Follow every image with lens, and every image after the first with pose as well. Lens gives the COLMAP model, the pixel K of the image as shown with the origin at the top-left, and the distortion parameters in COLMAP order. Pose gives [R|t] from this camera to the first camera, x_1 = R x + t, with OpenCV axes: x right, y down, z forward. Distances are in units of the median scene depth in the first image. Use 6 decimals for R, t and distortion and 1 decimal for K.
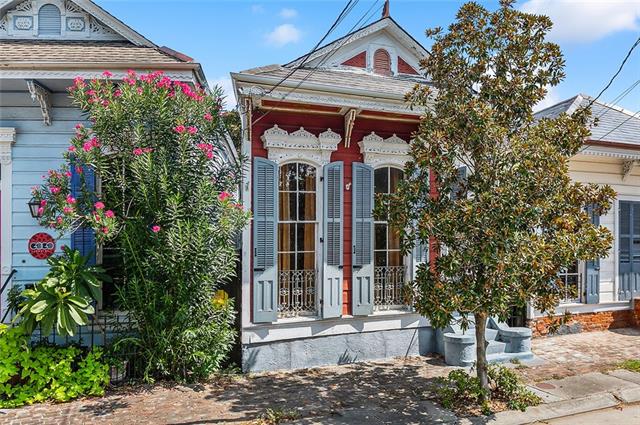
lens RADIAL K [[599.8, 0, 321.5], [0, 599.8, 210.8], [0, 0, 1]] dist [0.012726, 0.000000]
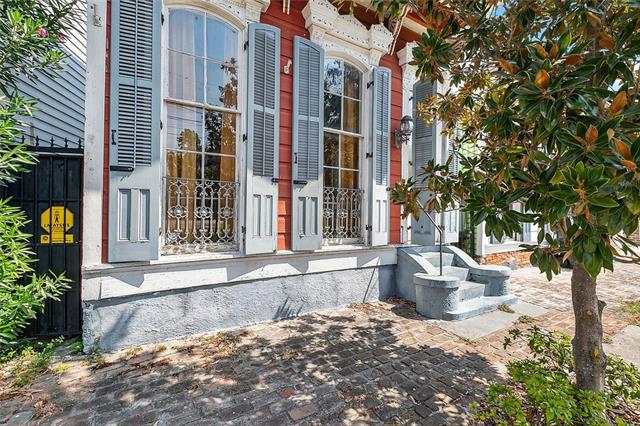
lens RADIAL K [[291.6, 0, 322.7], [0, 291.6, 214.5], [0, 0, 1]] dist [0.002357, 0.000652]
pose [[0.995437, 0.004934, 0.095299, 0.054394], [-0.006862, 0.999778, 0.019921, 0.124636], [-0.095179, -0.020484, 0.995249, 0.655966]]
